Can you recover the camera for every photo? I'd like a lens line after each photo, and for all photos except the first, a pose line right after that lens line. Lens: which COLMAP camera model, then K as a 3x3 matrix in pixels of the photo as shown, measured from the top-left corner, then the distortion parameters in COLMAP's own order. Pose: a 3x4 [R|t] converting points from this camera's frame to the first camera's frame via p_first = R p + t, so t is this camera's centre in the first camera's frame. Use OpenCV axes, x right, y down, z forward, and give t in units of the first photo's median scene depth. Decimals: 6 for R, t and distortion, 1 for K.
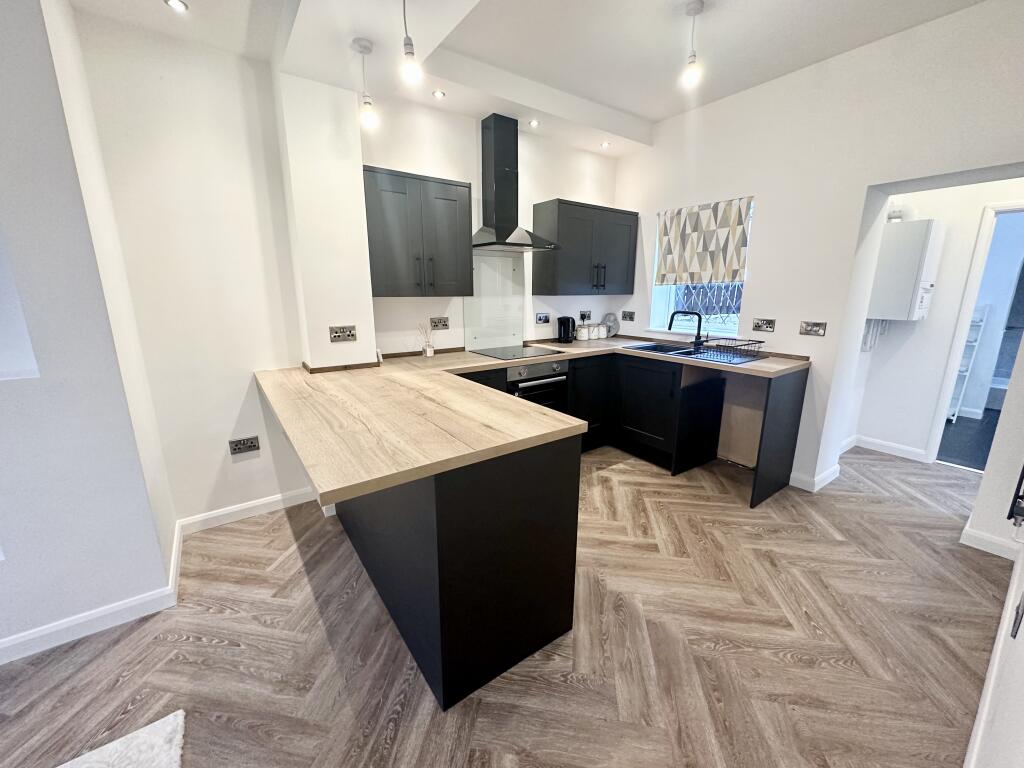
lens RADIAL K [[407.9, 0, 511.2], [0, 407.9, 381.9], [0, 0, 1]] dist [-0.000225, -0.000238]
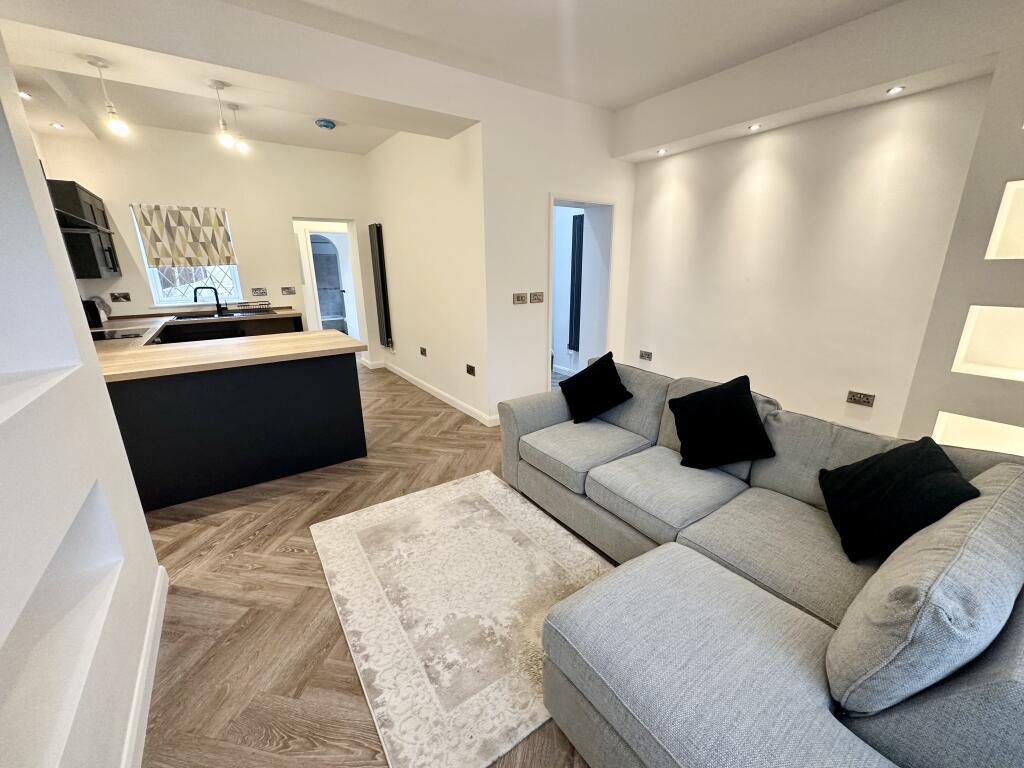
lens RADIAL K [[407.9, 0, 510.3], [0, 407.9, 383.8], [0, 0, 1]] dist [-0.000225, -0.000238]
pose [[0.018687, -0.280073, 0.959797, -0.963604], [0.234937, 0.934316, 0.268063, 0.003105], [-0.971831, 0.220482, 0.083259, -0.026944]]
